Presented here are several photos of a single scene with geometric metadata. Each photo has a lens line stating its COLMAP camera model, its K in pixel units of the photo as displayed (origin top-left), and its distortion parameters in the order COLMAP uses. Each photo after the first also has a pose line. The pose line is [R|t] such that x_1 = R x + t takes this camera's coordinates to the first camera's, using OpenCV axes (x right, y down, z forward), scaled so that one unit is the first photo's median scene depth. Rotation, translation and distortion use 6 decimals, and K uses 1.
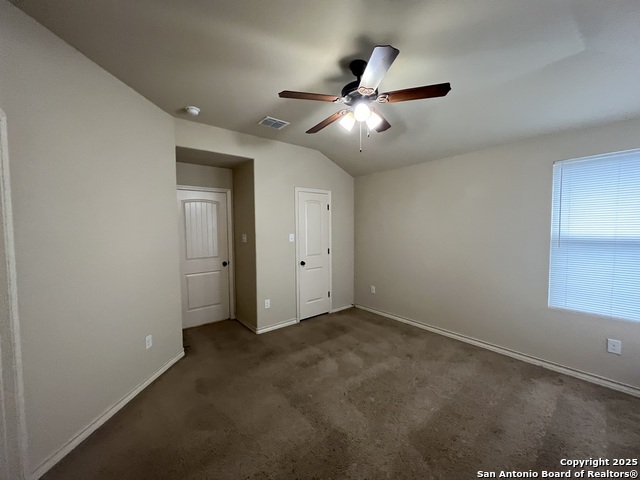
lens RADIAL K [[256.8, 0, 320.0], [0, 256.8, 240.0], [0, 0, 1]] dist [-0.002642, -0.000666]
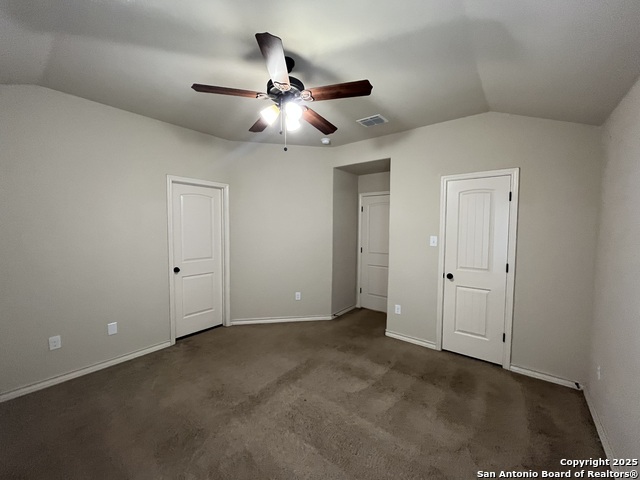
lens RADIAL K [[256.8, 0, 320.0], [0, 256.8, 240.0], [0, 0, 1]] dist [-0.002642, -0.000666]
pose [[0.222233, 0.058785, -0.973220, 0.612272], [-0.059742, 0.997126, 0.046587, -0.028810], [0.973161, 0.047789, 0.225107, 0.491168]]
